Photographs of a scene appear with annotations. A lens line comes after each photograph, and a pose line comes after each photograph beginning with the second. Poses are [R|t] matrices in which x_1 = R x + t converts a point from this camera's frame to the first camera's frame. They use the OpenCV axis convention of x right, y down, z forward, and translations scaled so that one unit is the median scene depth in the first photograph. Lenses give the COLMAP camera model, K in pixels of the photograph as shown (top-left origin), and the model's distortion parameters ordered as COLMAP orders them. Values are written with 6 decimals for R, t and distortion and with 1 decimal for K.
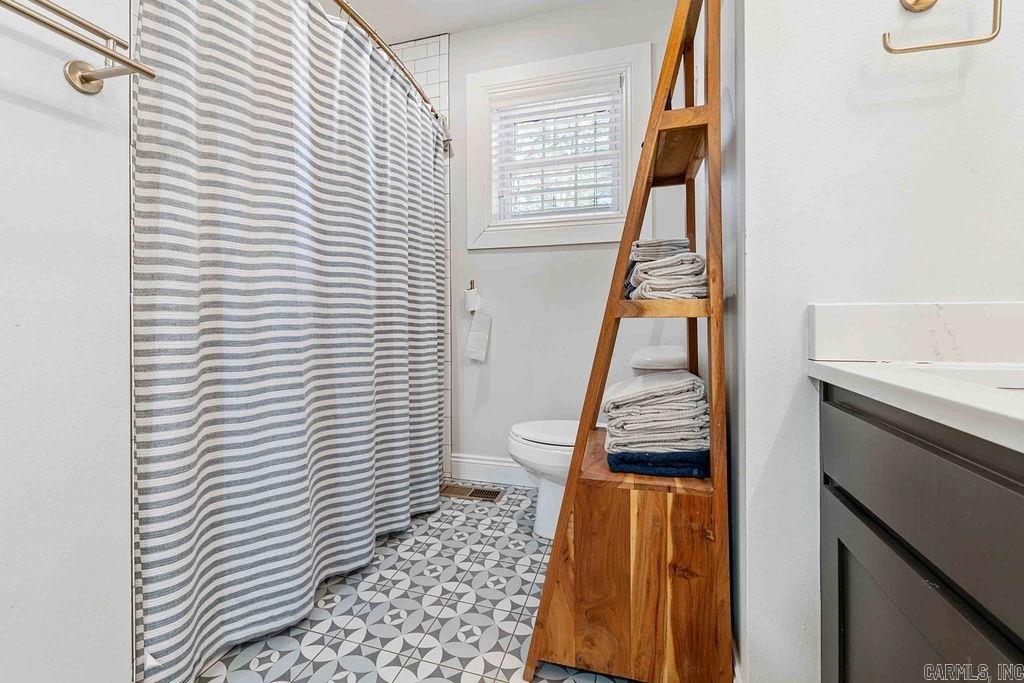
lens RADIAL K [[403.8, 0, 512.9], [0, 403.8, 316.6], [0, 0, 1]] dist [-0.000974, -0.000170]
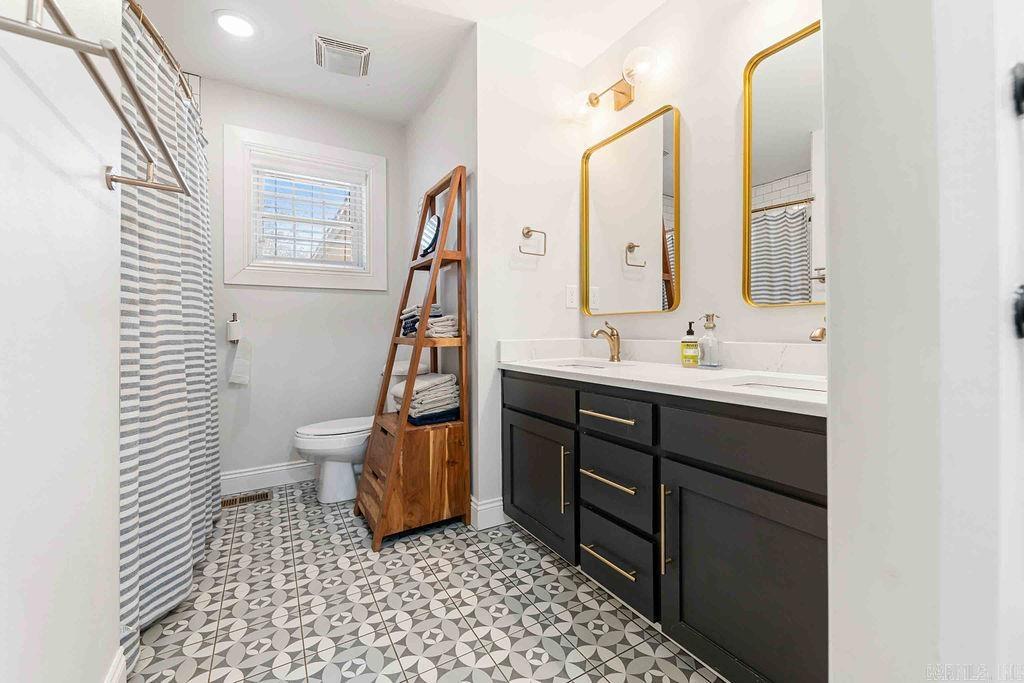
lens RADIAL K [[415.8, 0, 507.4], [0, 415.8, 339.6], [0, 0, 1]] dist [0.000811, 0.000231]
pose [[0.687063, -0.020082, 0.726320, -0.929557], [-0.000042, 0.999617, 0.027678, -0.088151], [-0.726598, -0.019047, 0.686799, -0.698196]]
